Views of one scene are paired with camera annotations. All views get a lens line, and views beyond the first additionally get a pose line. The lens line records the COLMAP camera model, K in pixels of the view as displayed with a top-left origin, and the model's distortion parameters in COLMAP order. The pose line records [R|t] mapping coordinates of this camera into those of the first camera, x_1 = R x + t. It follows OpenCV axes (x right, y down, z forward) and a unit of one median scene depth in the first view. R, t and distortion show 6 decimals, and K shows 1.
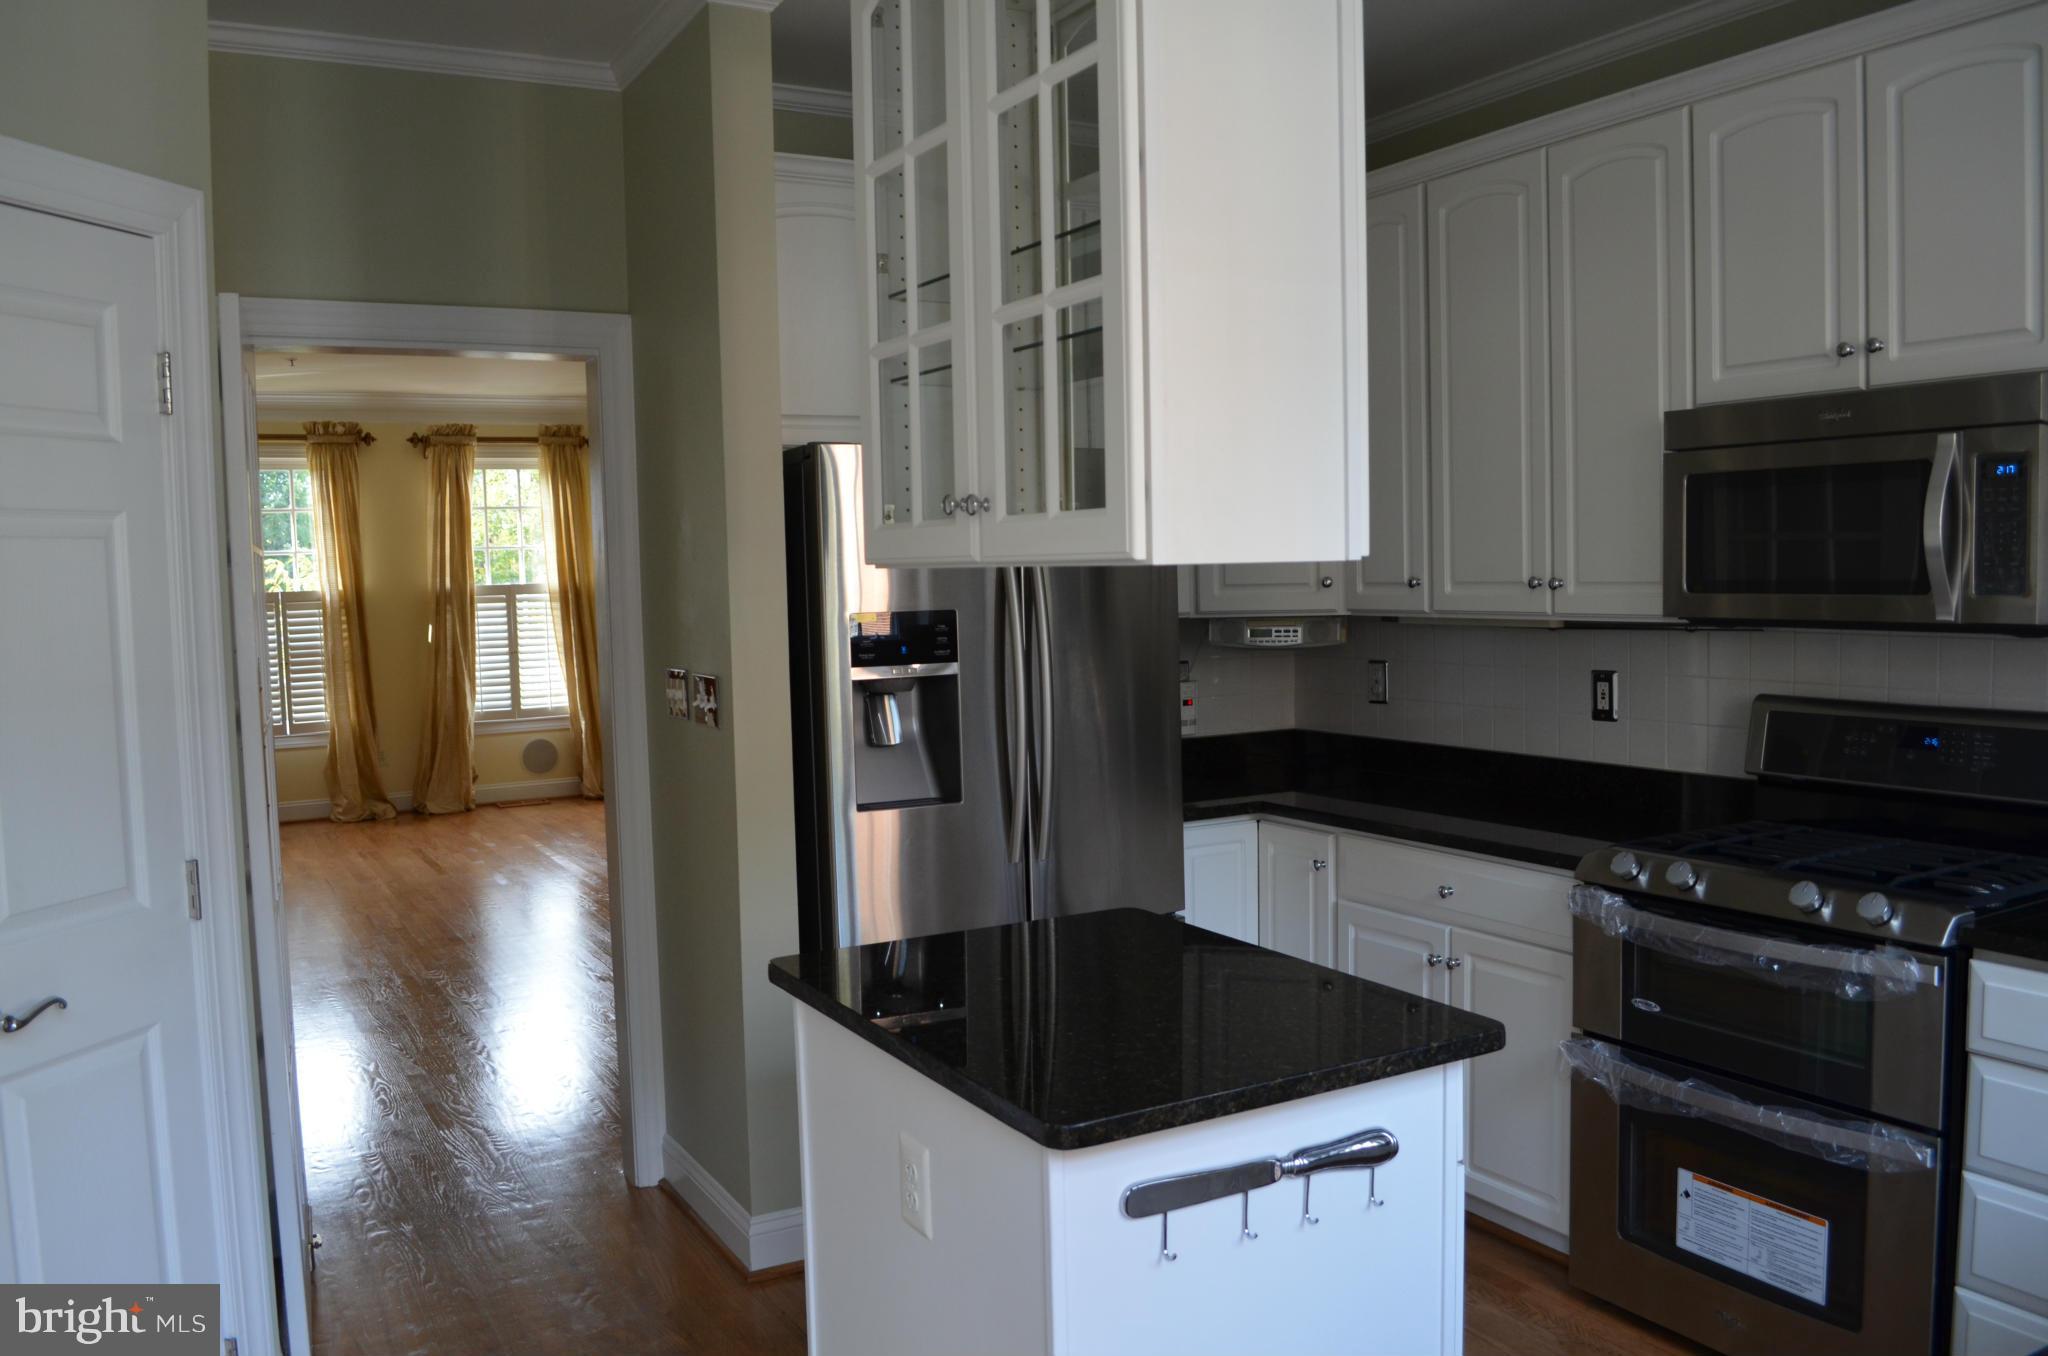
lens RADIAL K [[1601.9, 0, 1024.0], [0, 1601.9, 678.0], [0, 0, 1]] dist [-0.079591, 0.008771]
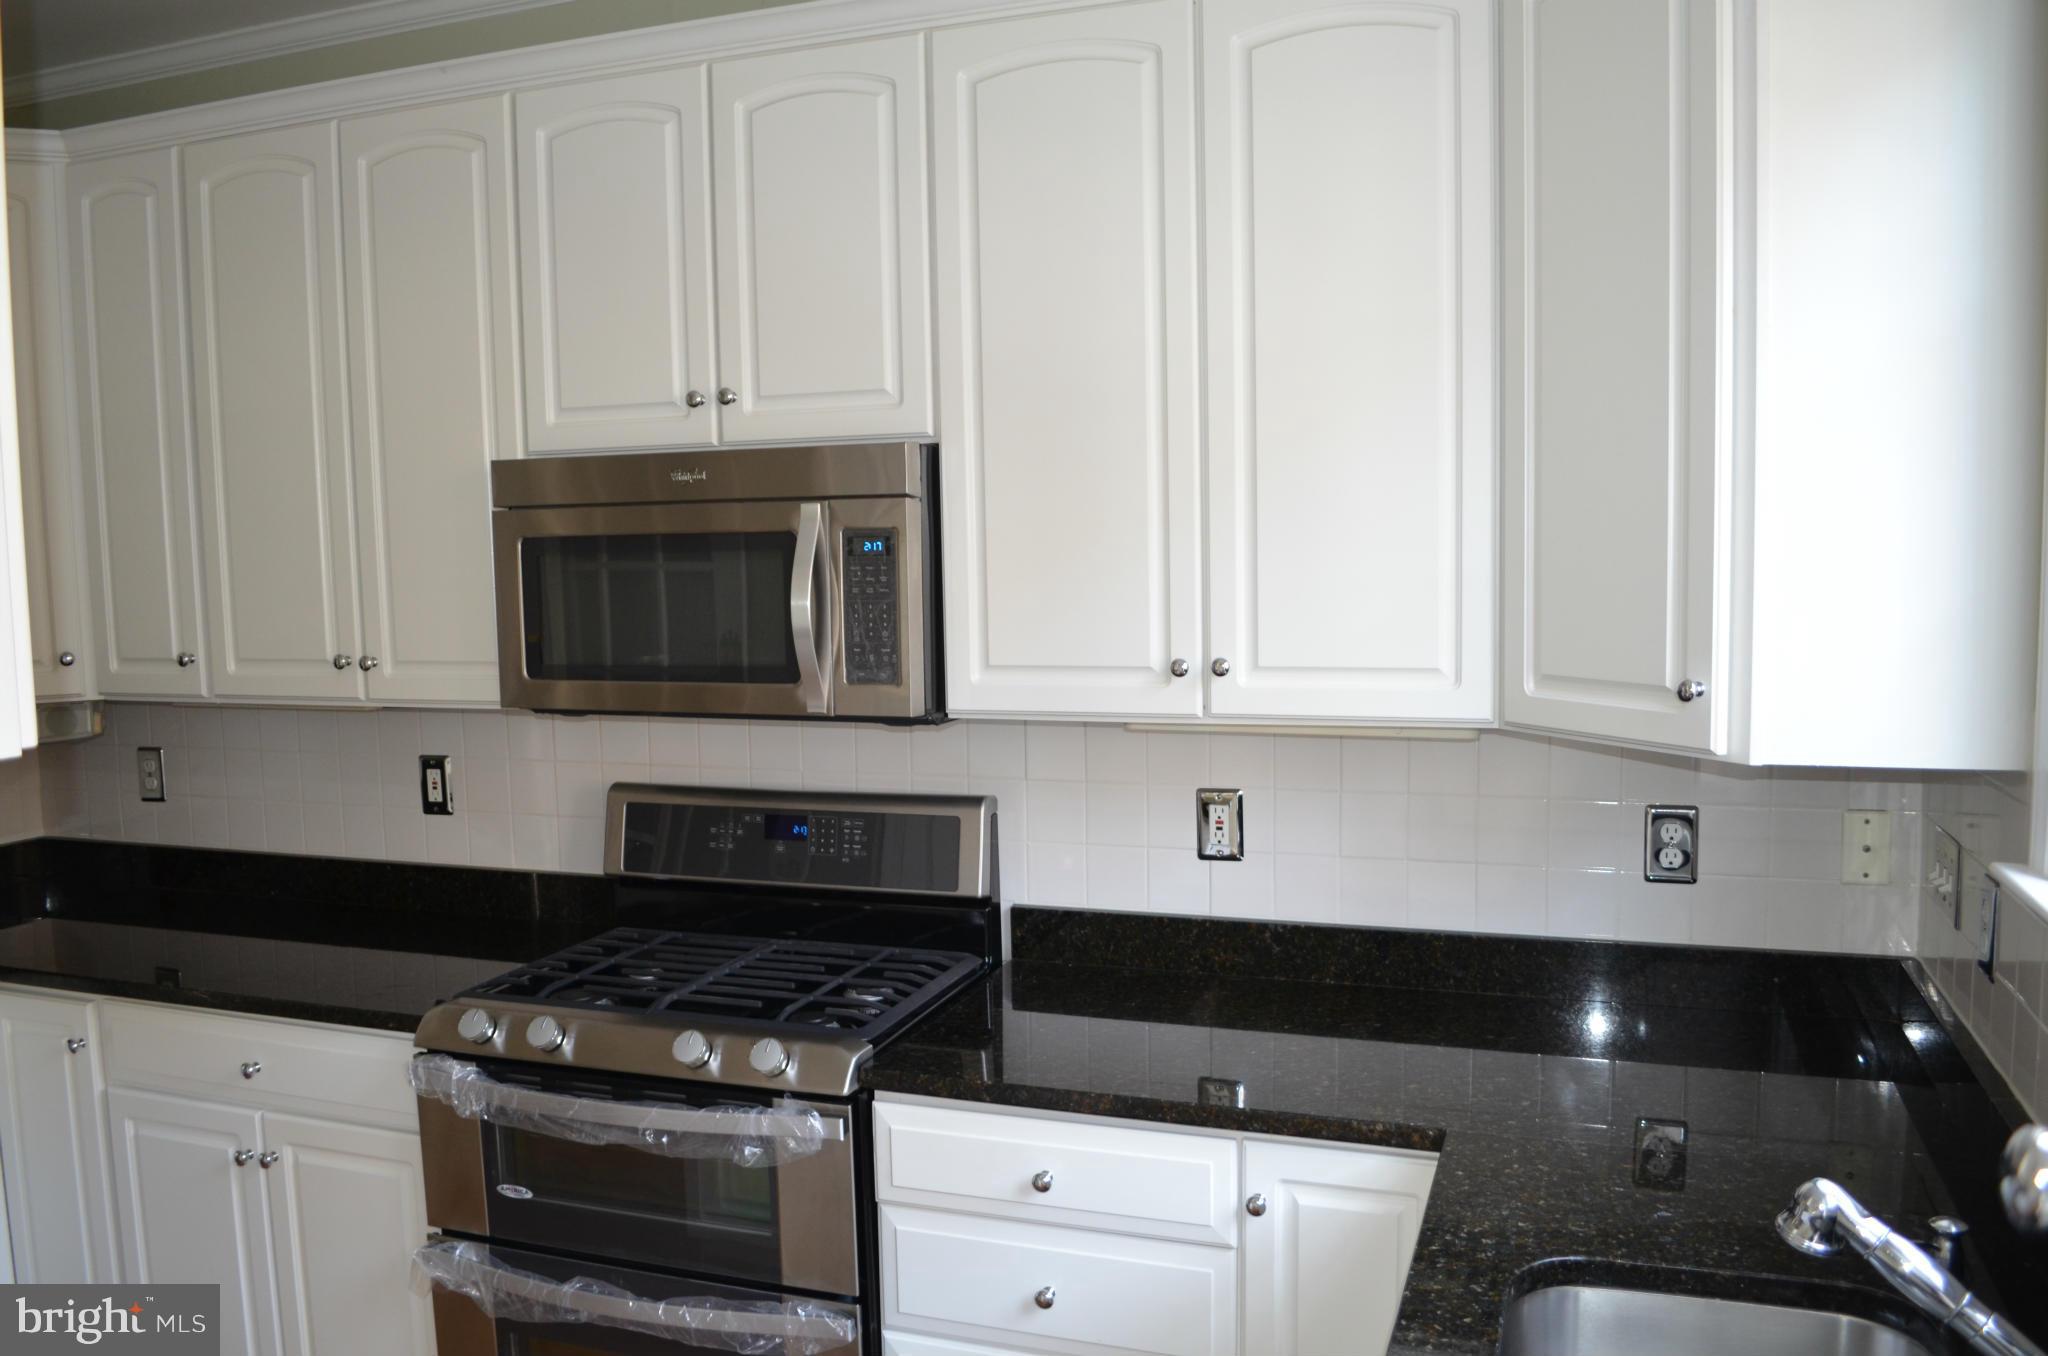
lens RADIAL K [[1601.9, 0, 1024.0], [0, 1601.9, 678.0], [0, 0, 1]] dist [-0.079591, 0.008771]
pose [[0.760235, -0.053573, 0.647436, 0.081821], [0.049495, 0.998474, 0.024502, -0.067483], [-0.647760, 0.013417, 0.761726, 0.206974]]
